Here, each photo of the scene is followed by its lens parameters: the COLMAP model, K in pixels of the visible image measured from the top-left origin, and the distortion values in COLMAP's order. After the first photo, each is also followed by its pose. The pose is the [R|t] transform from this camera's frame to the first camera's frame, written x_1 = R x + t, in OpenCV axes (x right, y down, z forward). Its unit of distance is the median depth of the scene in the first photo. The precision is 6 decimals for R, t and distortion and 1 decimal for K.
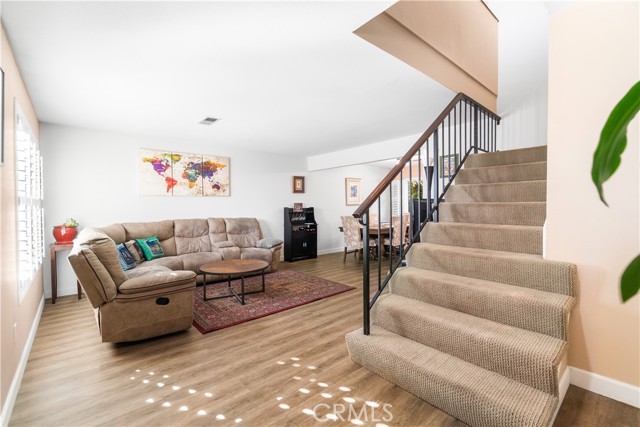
lens RADIAL K [[283.8, 0, 317.0], [0, 283.8, 206.3], [0, 0, 1]] dist [-0.001783, -0.000211]
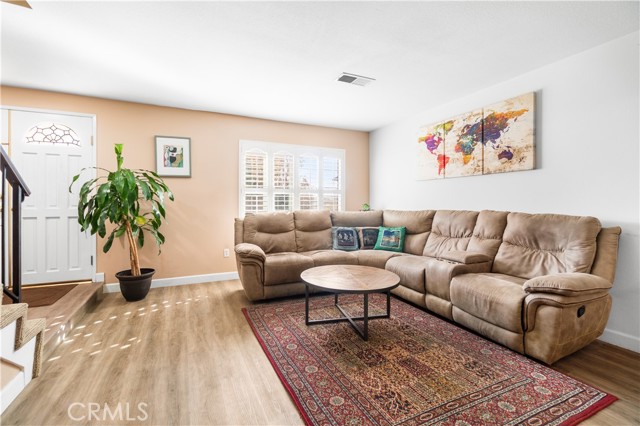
lens RADIAL K [[285.3, 0, 306.5], [0, 285.3, 195.0], [0, 0, 1]] dist [-0.001869, -0.000463]
pose [[-0.294647, -0.022251, -0.955347, 0.308300], [-0.004634, 0.999750, -0.021856, 0.024337], [0.955595, -0.002013, -0.294677, 0.855384]]
